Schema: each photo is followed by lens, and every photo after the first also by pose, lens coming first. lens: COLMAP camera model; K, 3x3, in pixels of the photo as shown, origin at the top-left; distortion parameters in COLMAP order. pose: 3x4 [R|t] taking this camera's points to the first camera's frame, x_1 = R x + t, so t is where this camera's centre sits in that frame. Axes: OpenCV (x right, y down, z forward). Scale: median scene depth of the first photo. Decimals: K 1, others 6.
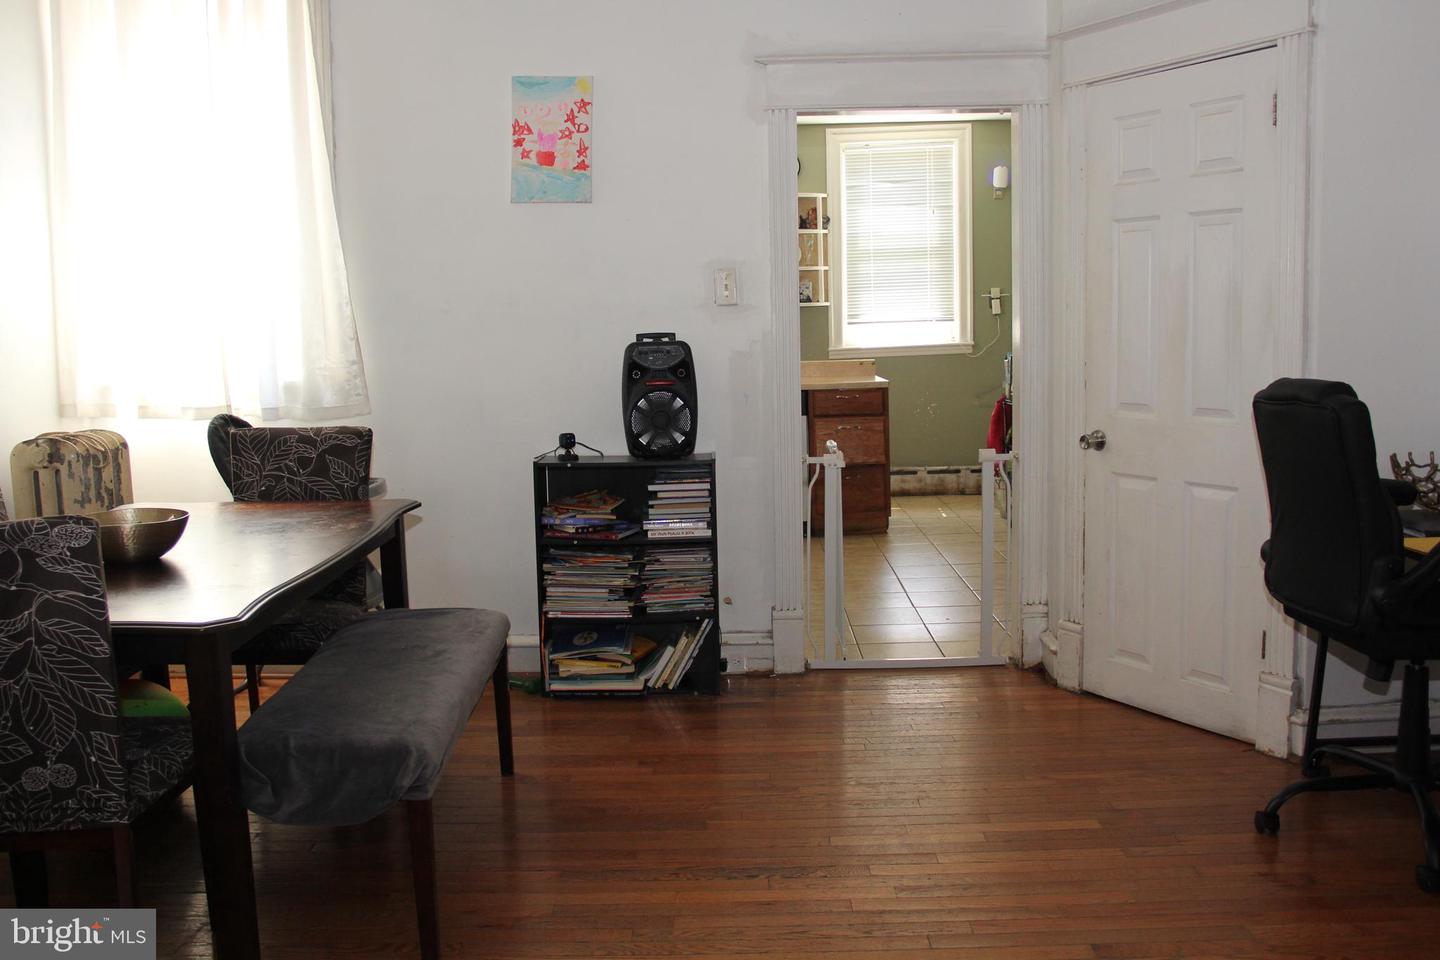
lens RADIAL K [[1295.1, 0, 714.7], [0, 1295.1, 488.5], [0, 0, 1]] dist [-0.147559, 0.178880]
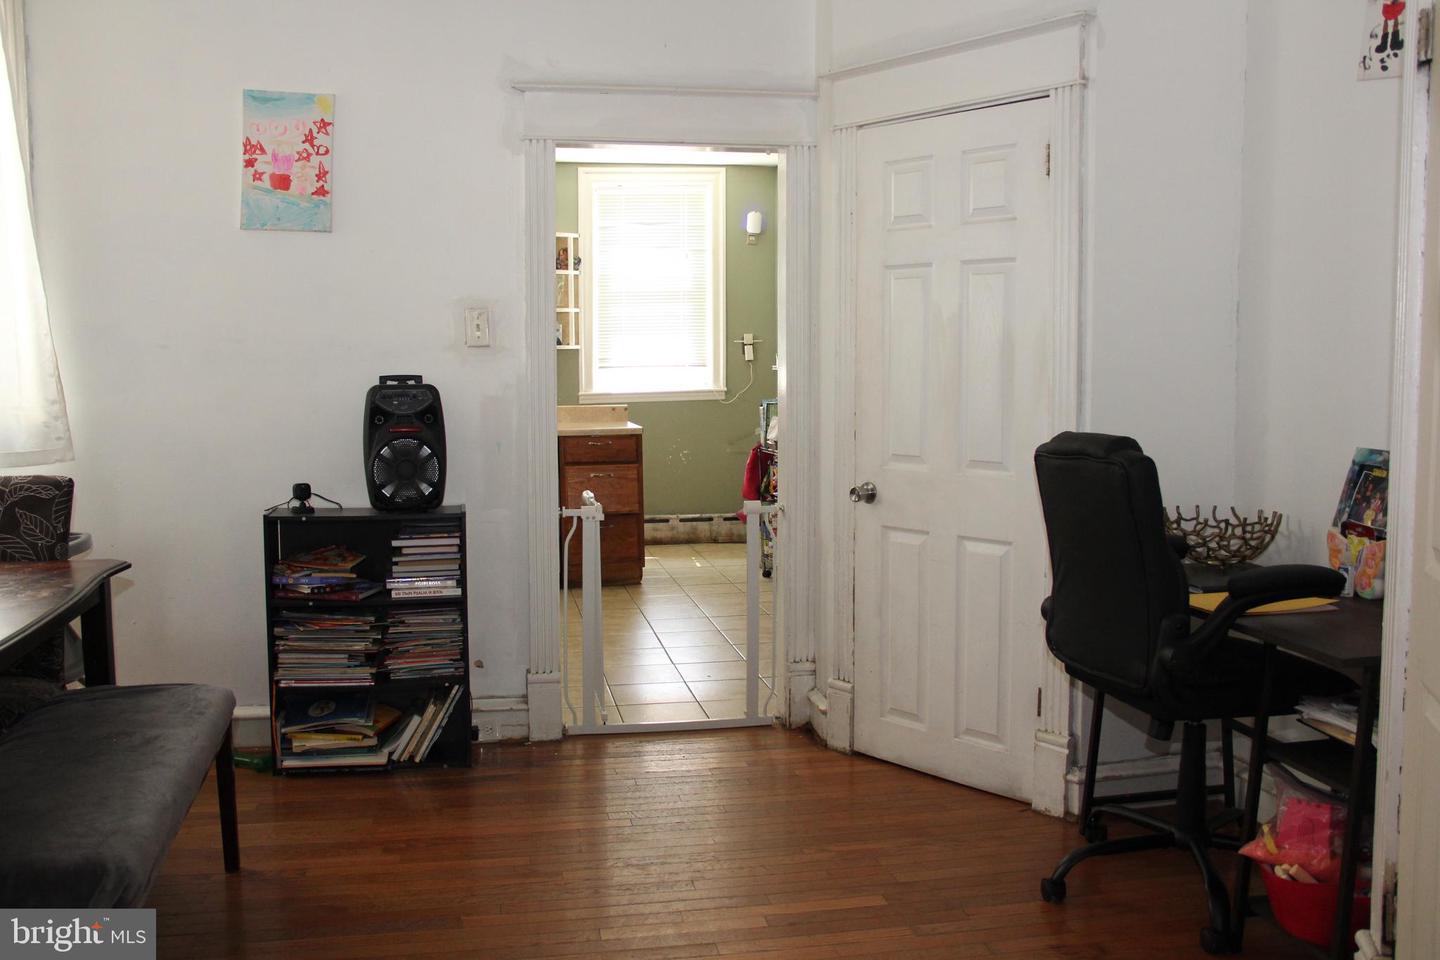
lens RADIAL K [[1295.1, 0, 714.7], [0, 1295.1, 488.5], [0, 0, 1]] dist [-0.147559, 0.178880]
pose [[0.980209, 0.002354, 0.197951, -0.007187], [0.004253, 0.999448, -0.032943, -0.008289], [-0.197919, 0.033133, 0.979658, 0.060776]]
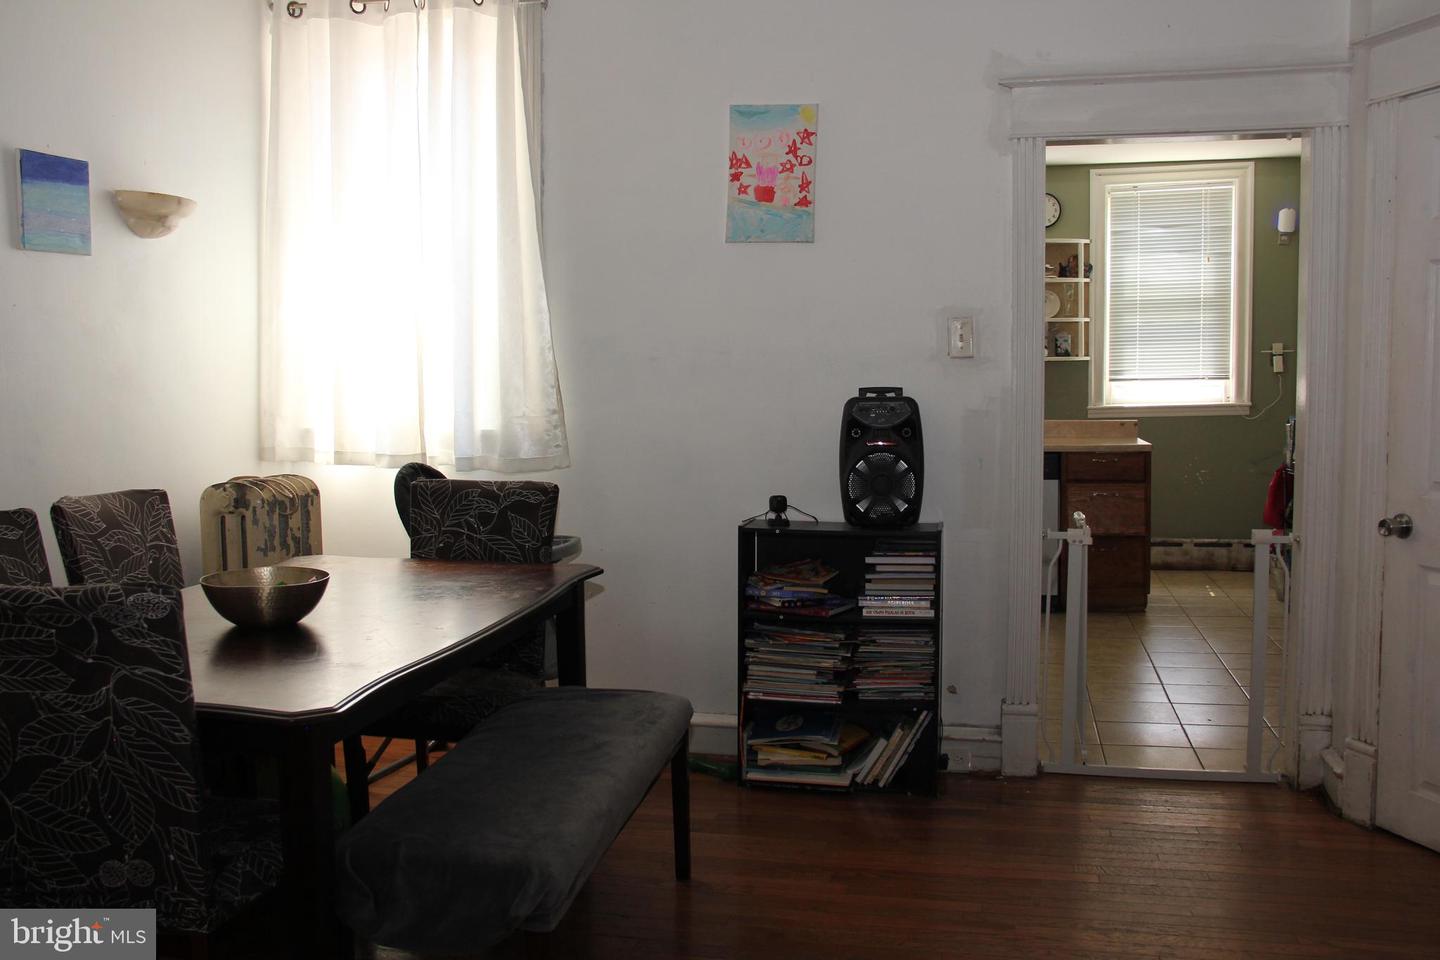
lens RADIAL K [[1295.1, 0, 714.7], [0, 1295.1, 488.5], [0, 0, 1]] dist [-0.147559, 0.178880]
pose [[0.979203, 0.032458, -0.200267, 0.023814], [-0.040232, 0.998582, -0.034866, -0.014310], [0.198852, 0.042198, 0.979121, 0.103248]]
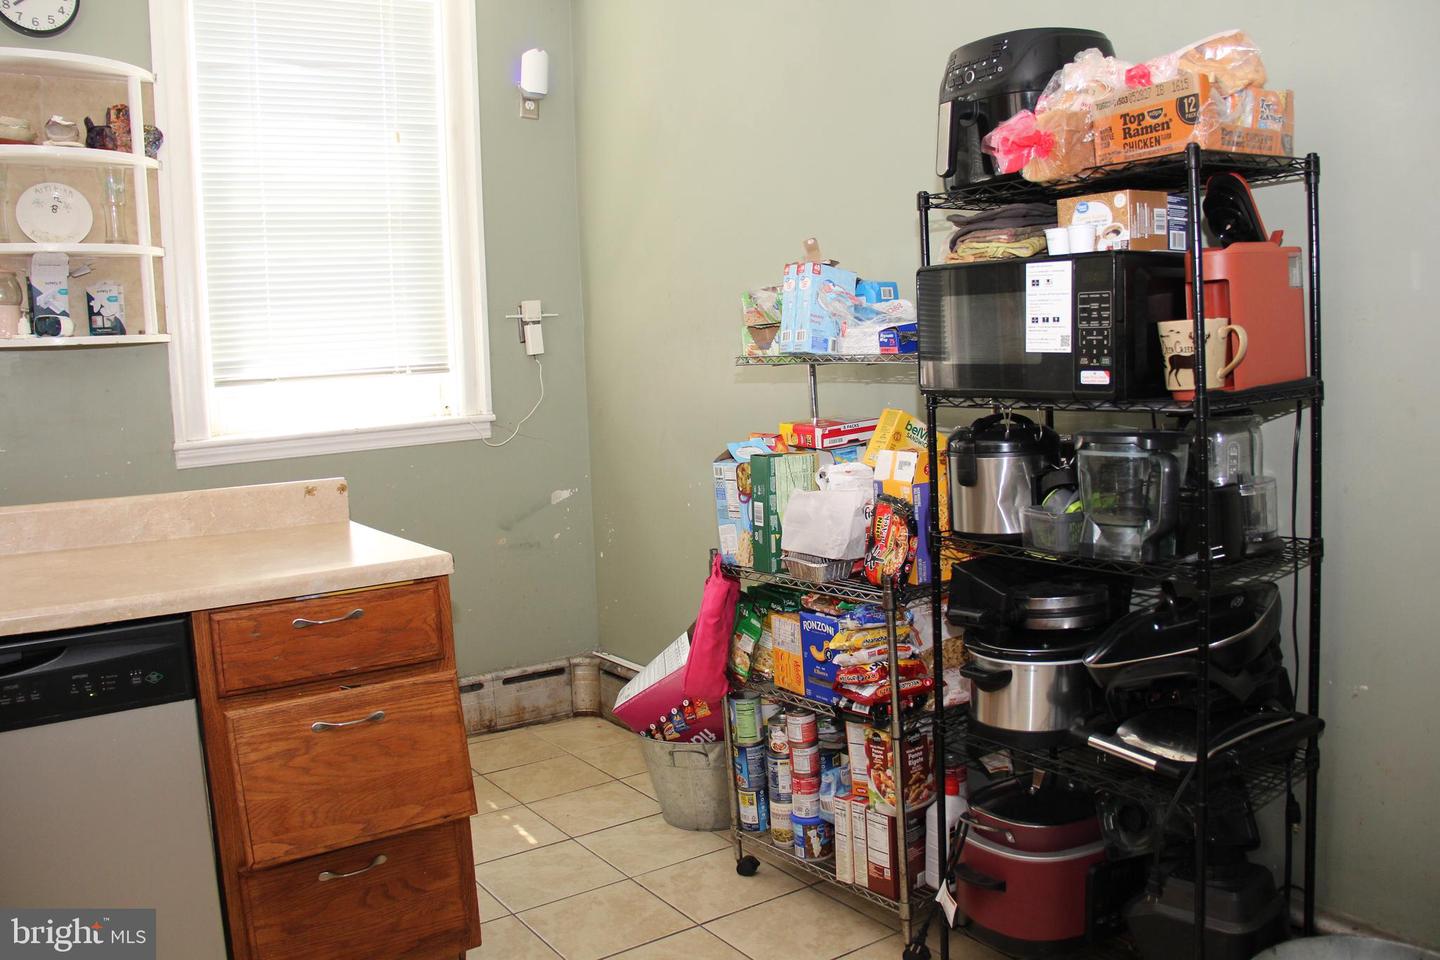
lens RADIAL K [[1186.9, 0, 719.5], [0, 1186.9, 488.0], [0, 0, 1]] dist [-0.174778, 0.131276]
pose [[0.819631, -0.068349, 0.568801, 0.039491], [0.090118, 0.995879, -0.010190, -0.144734], [-0.565760, 0.059612, 0.822412, 1.151805]]
